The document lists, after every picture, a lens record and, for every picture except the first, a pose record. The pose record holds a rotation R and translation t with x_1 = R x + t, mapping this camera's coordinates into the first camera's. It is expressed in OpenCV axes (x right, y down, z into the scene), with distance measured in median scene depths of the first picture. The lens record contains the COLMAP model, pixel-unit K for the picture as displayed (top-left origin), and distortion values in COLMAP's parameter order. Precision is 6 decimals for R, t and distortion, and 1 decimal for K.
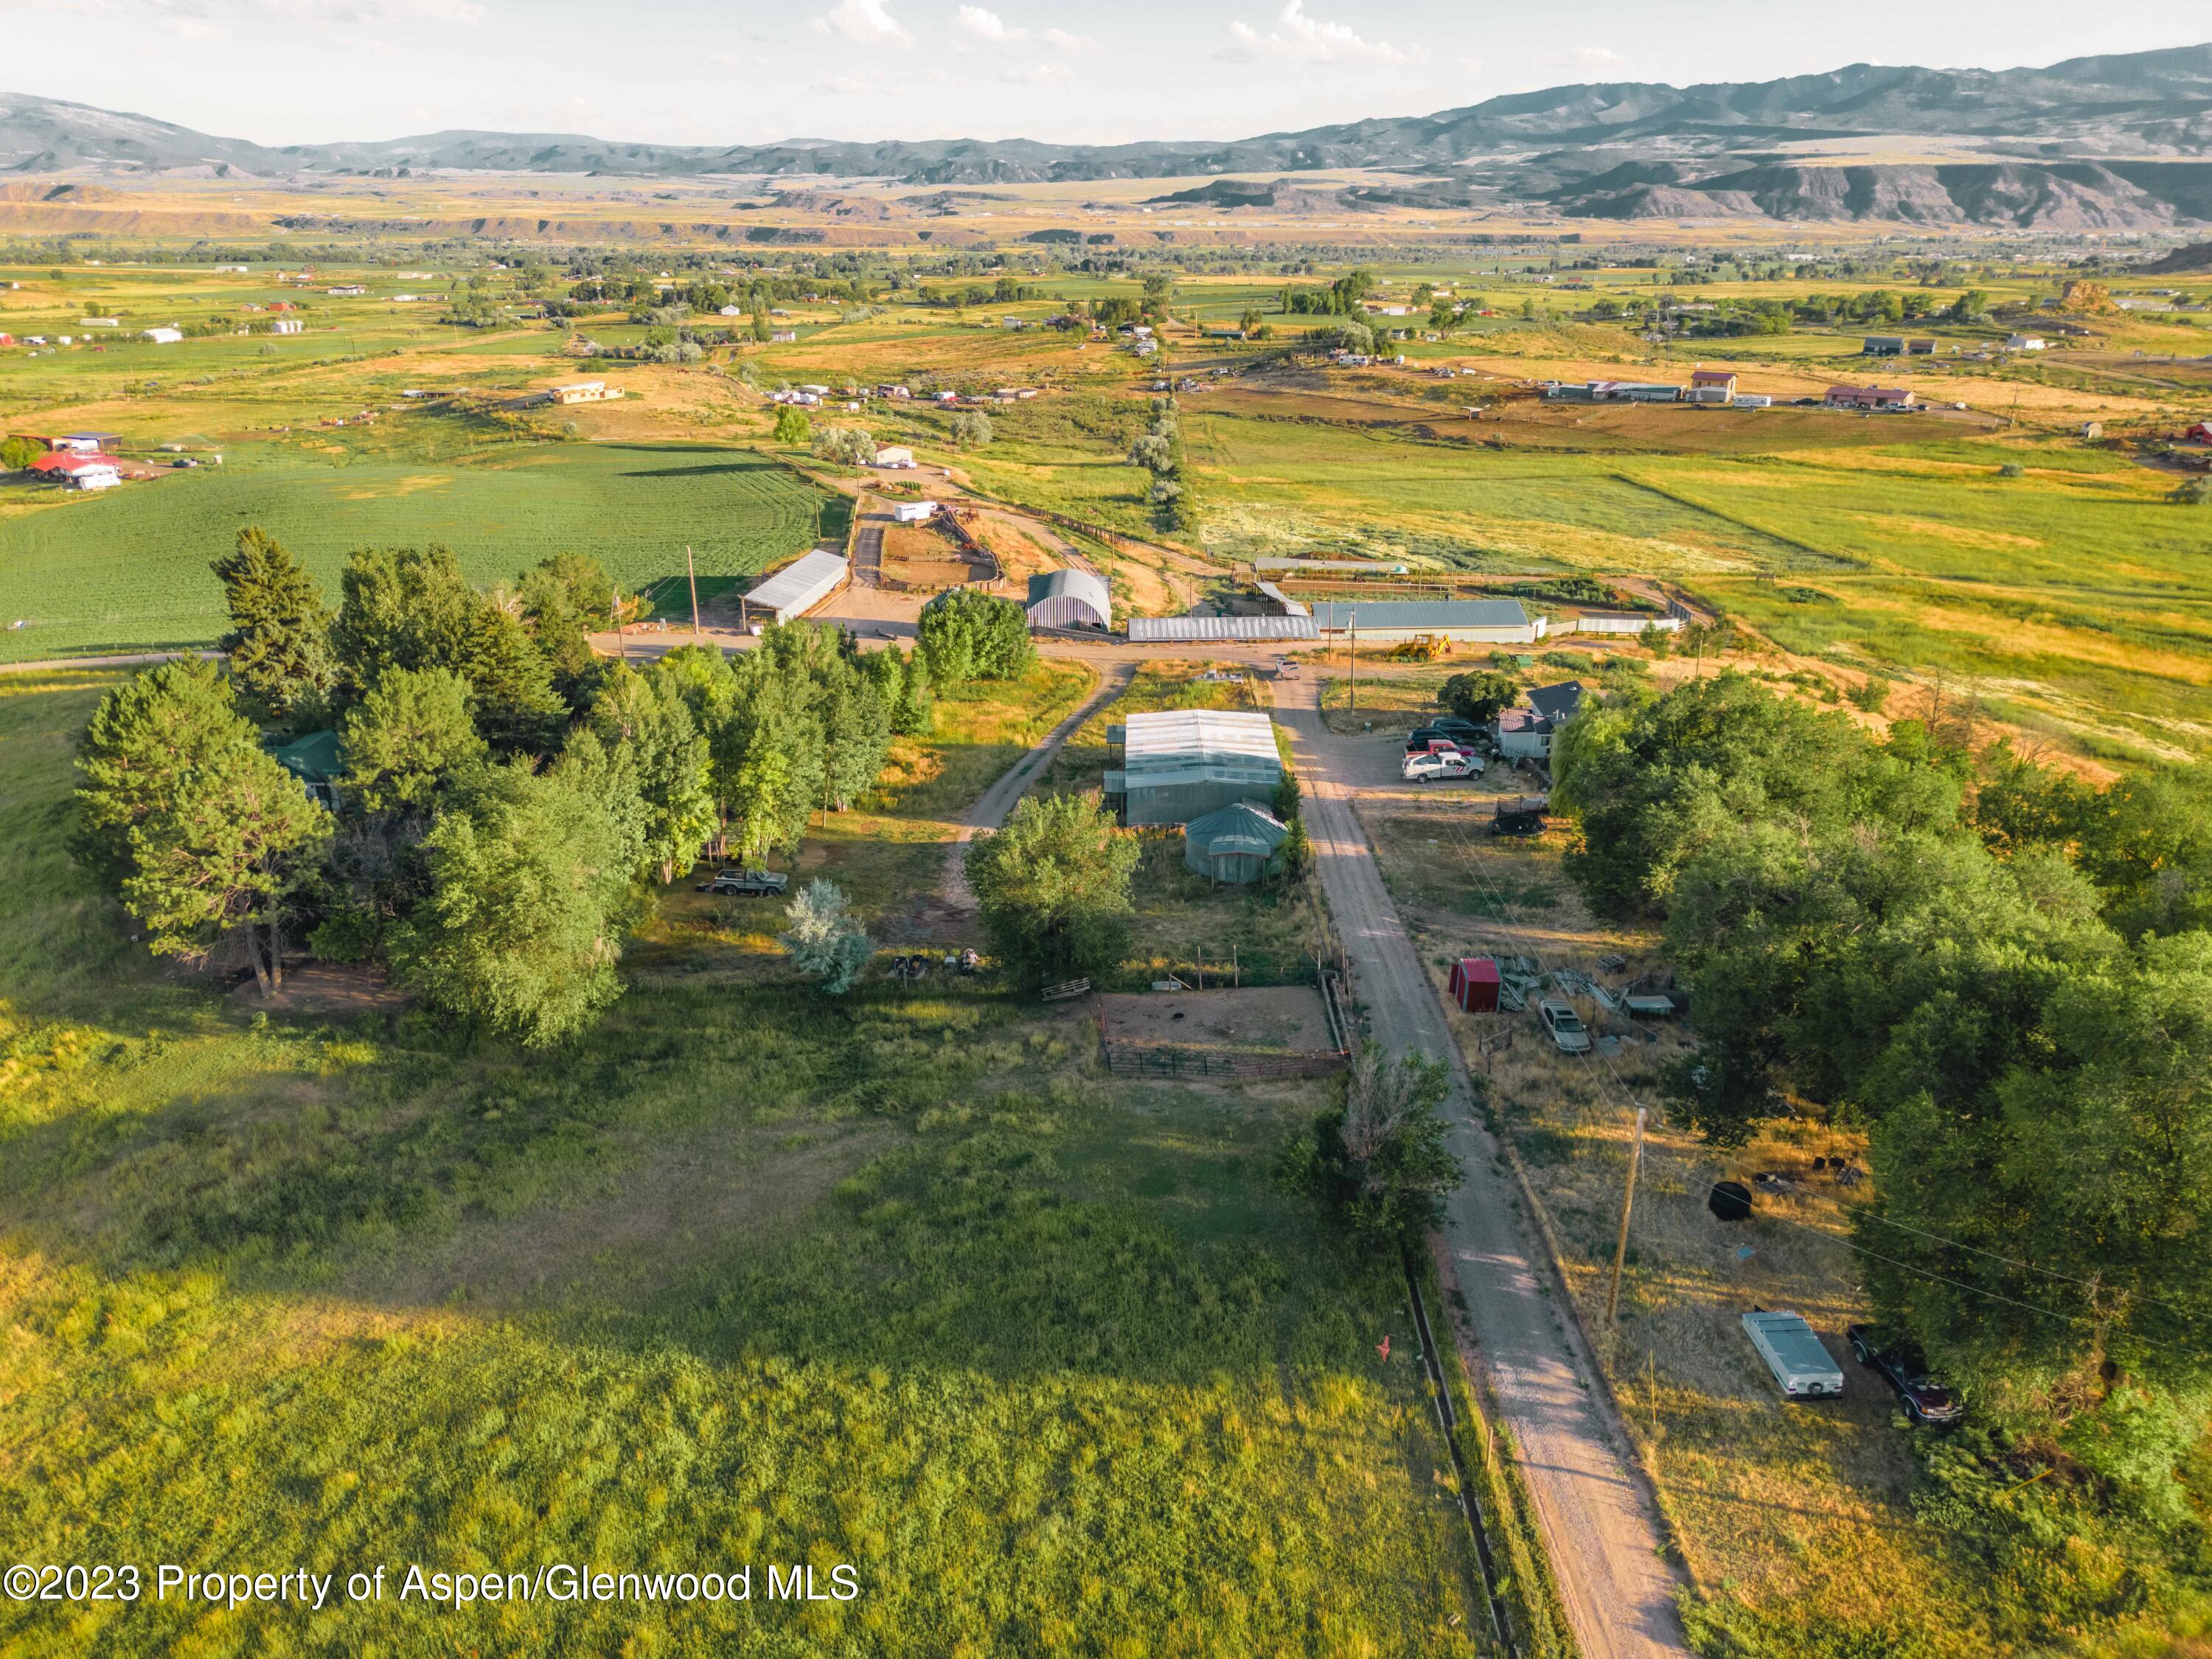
lens RADIAL K [[1568.5, 0, 1106.0], [0, 1568.5, 829.5], [0, 0, 1]] dist [0.070645, -0.073320]
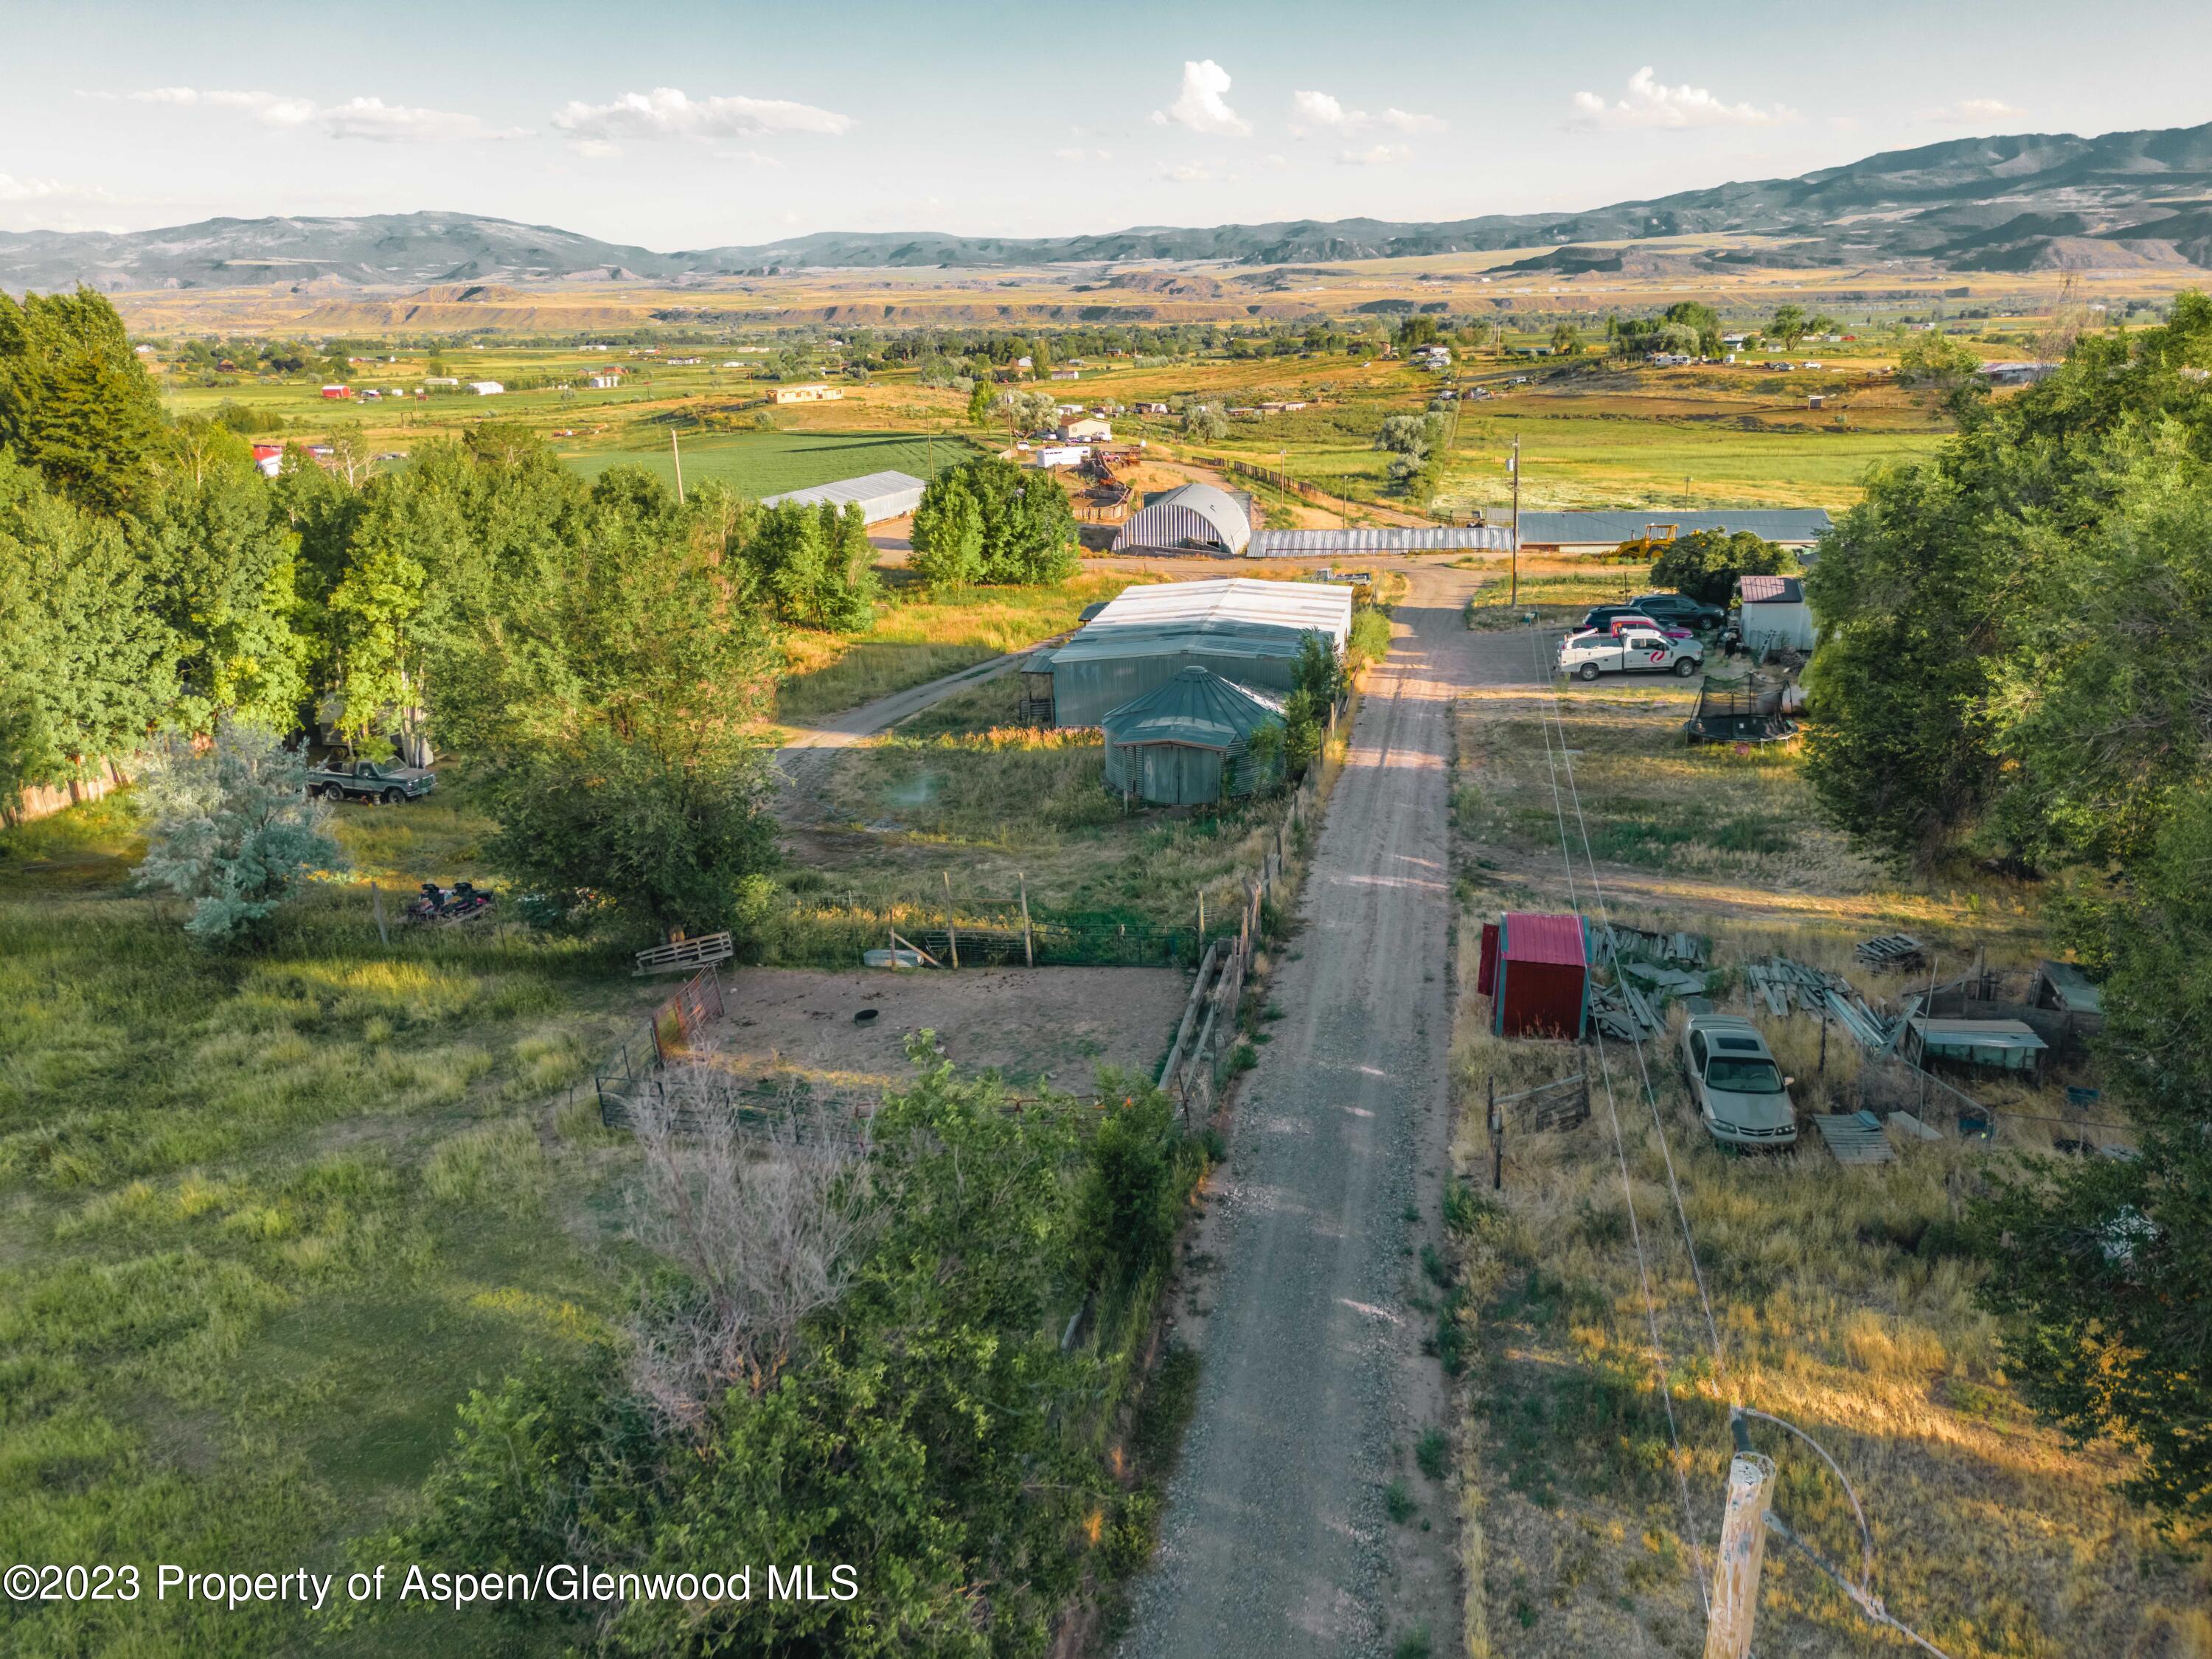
lens RADIAL K [[1606.1, 0, 1137.7], [0, 1606.1, 834.5], [0, 0, 1]] dist [0.052016, -0.039578]
pose [[0.983812, 0.033376, -0.176069, 0.053900], [-0.041777, 0.998148, -0.044222, 0.022307], [0.174267, 0.050861, 0.983384, 0.146528]]
